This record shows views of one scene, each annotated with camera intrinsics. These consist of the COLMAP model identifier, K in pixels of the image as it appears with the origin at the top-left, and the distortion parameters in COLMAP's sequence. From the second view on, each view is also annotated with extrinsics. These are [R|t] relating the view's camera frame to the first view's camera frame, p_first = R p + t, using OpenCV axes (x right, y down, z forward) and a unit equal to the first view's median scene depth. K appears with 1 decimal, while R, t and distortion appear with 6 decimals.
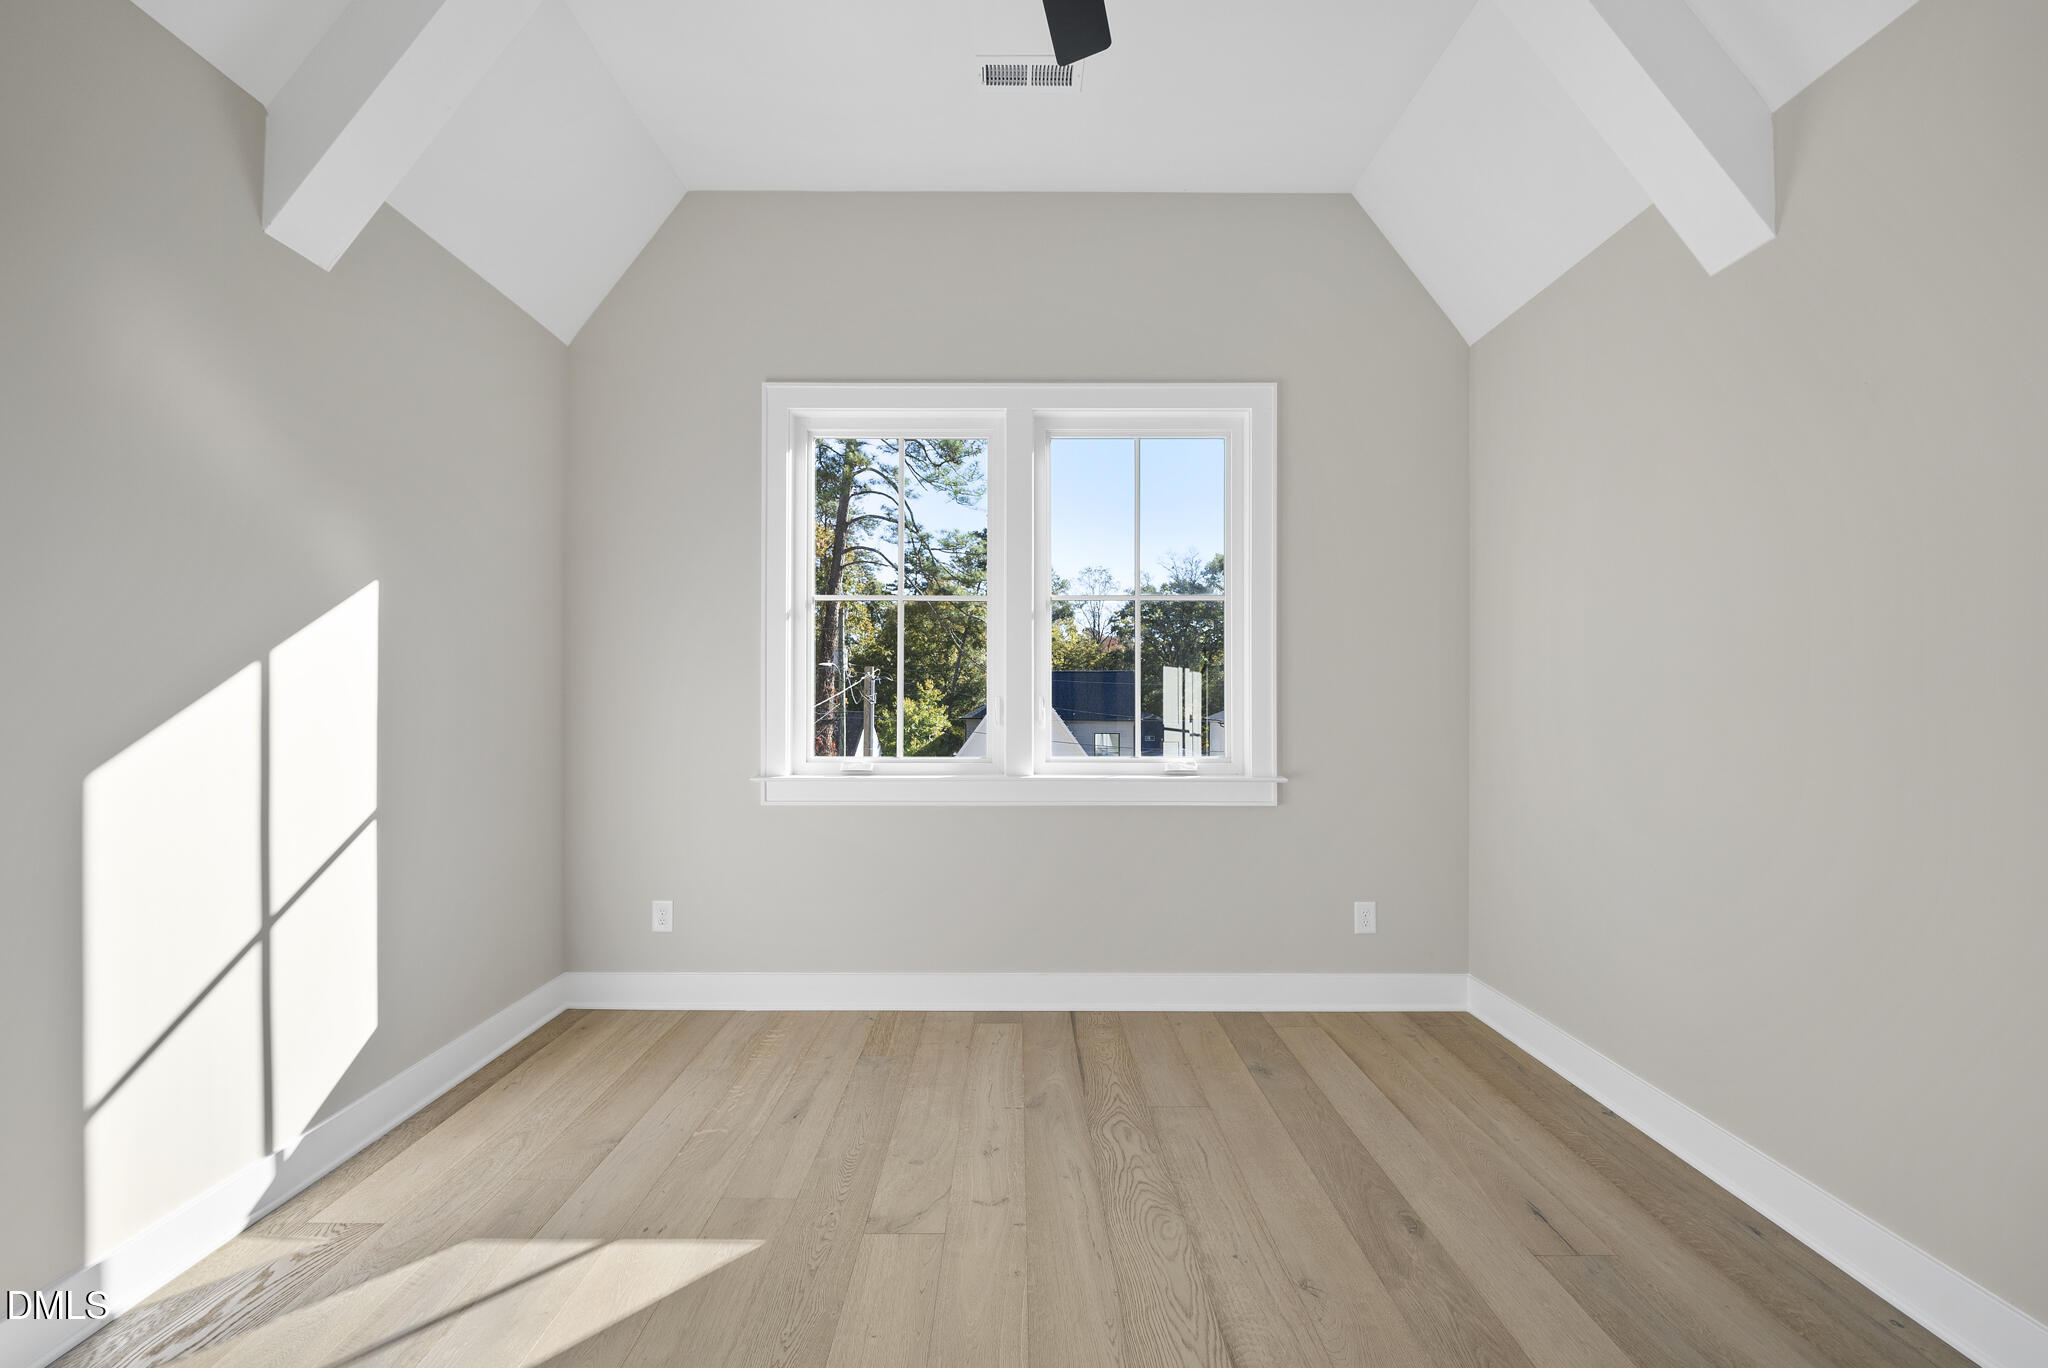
lens RADIAL K [[778.5, 0, 1029.4], [0, 778.5, 693.5], [0, 0, 1]] dist [-0.003569, 0.000387]
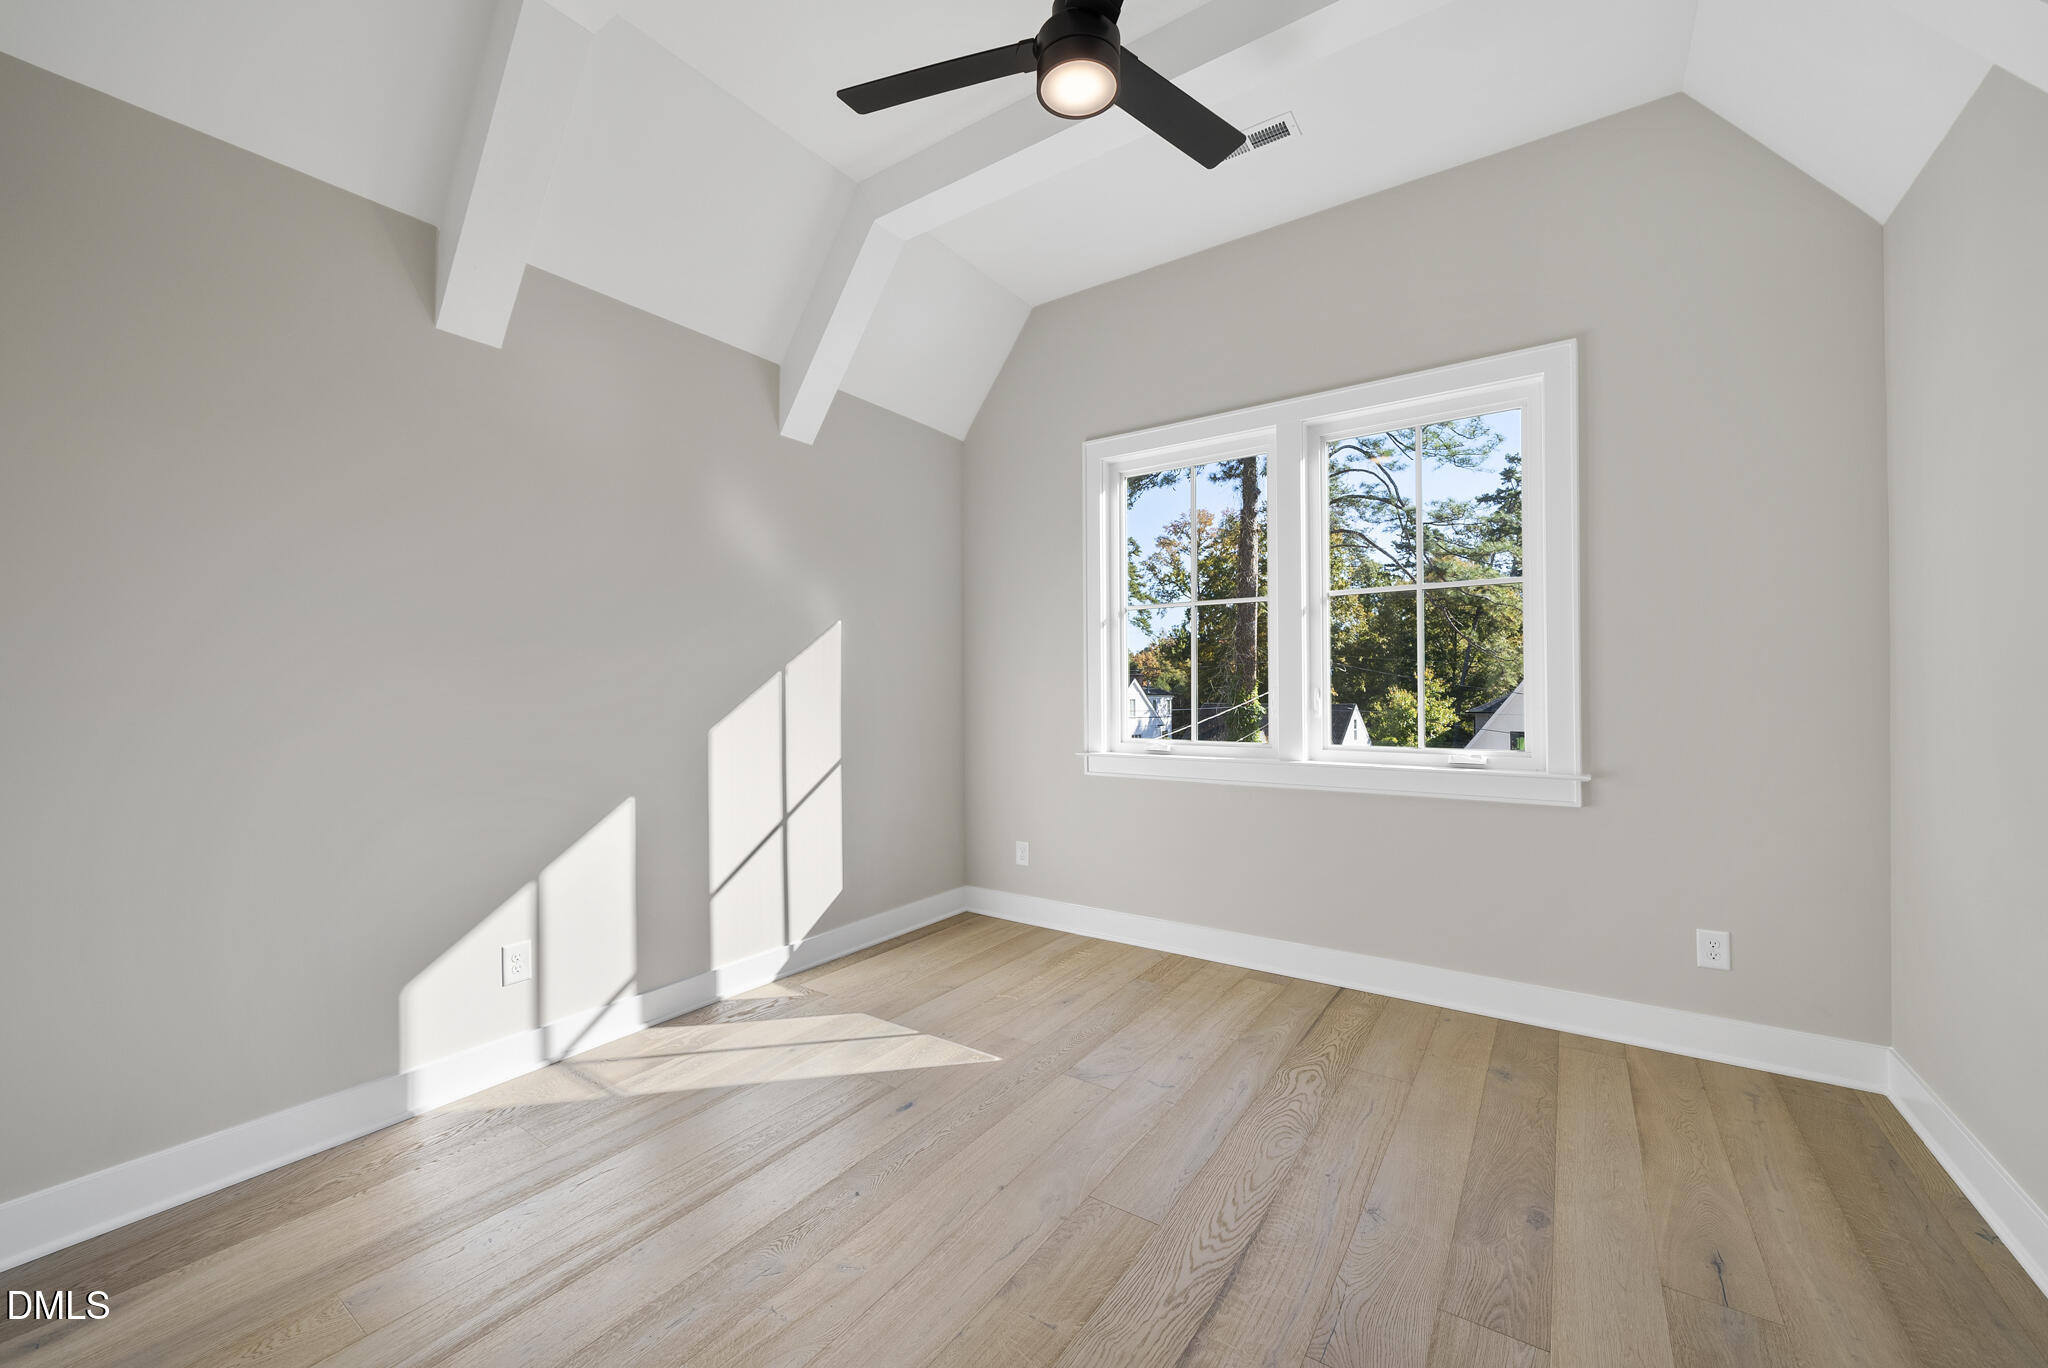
lens RADIAL K [[788.3, 0, 1034.7], [0, 788.3, 688.6], [0, 0, 1]] dist [-0.001170, 0.000080]
pose [[0.827336, -0.006231, -0.561673, 0.346124], [0.008598, 0.999962, 0.001572, 0.000187], [0.561642, -0.006130, 0.827358, -0.123557]]
